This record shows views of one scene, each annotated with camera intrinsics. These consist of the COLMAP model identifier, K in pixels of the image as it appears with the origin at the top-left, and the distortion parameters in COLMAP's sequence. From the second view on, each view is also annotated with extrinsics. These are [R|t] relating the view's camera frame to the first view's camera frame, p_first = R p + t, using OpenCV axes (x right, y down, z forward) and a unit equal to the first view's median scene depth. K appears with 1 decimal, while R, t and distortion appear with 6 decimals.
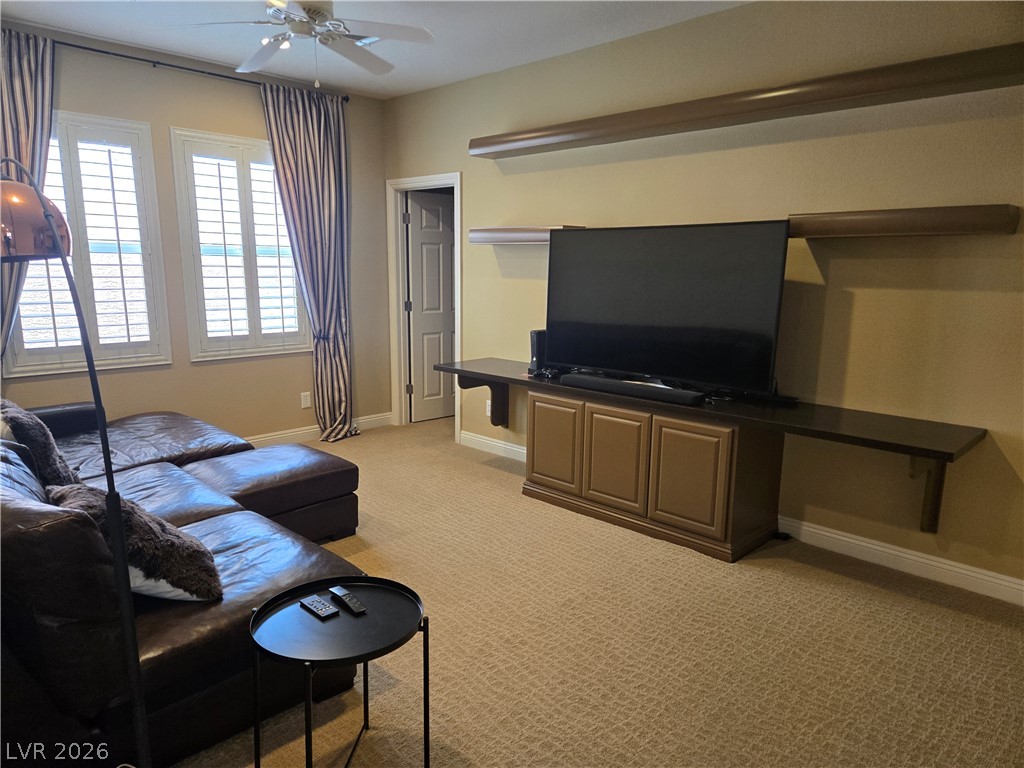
lens RADIAL K [[684.8, 0, 504.1], [0, 684.8, 386.3], [0, 0, 1]] dist [0.050451, -0.024522]
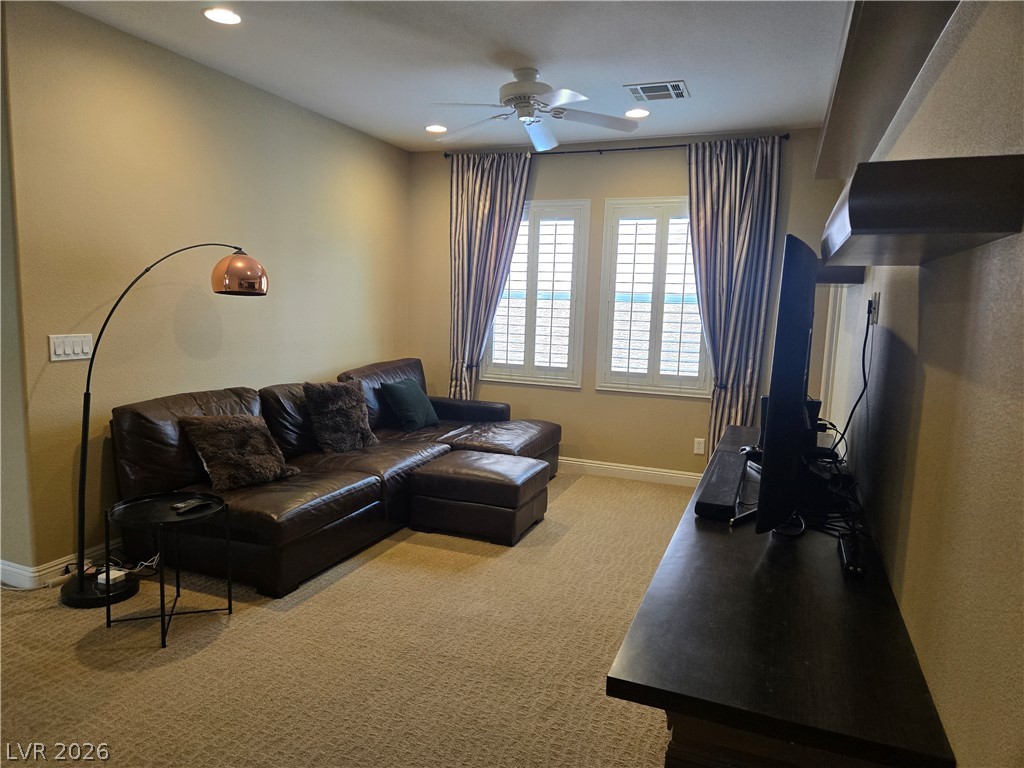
lens RADIAL K [[684.8, 0, 503.9], [0, 684.8, 383.1], [0, 0, 1]] dist [0.050451, -0.024522]
pose [[0.392603, 0.119652, -0.911891, 0.556806], [-0.187143, 0.981151, 0.048168, -0.071884], [0.900467, 0.151743, 0.407595, 0.361419]]
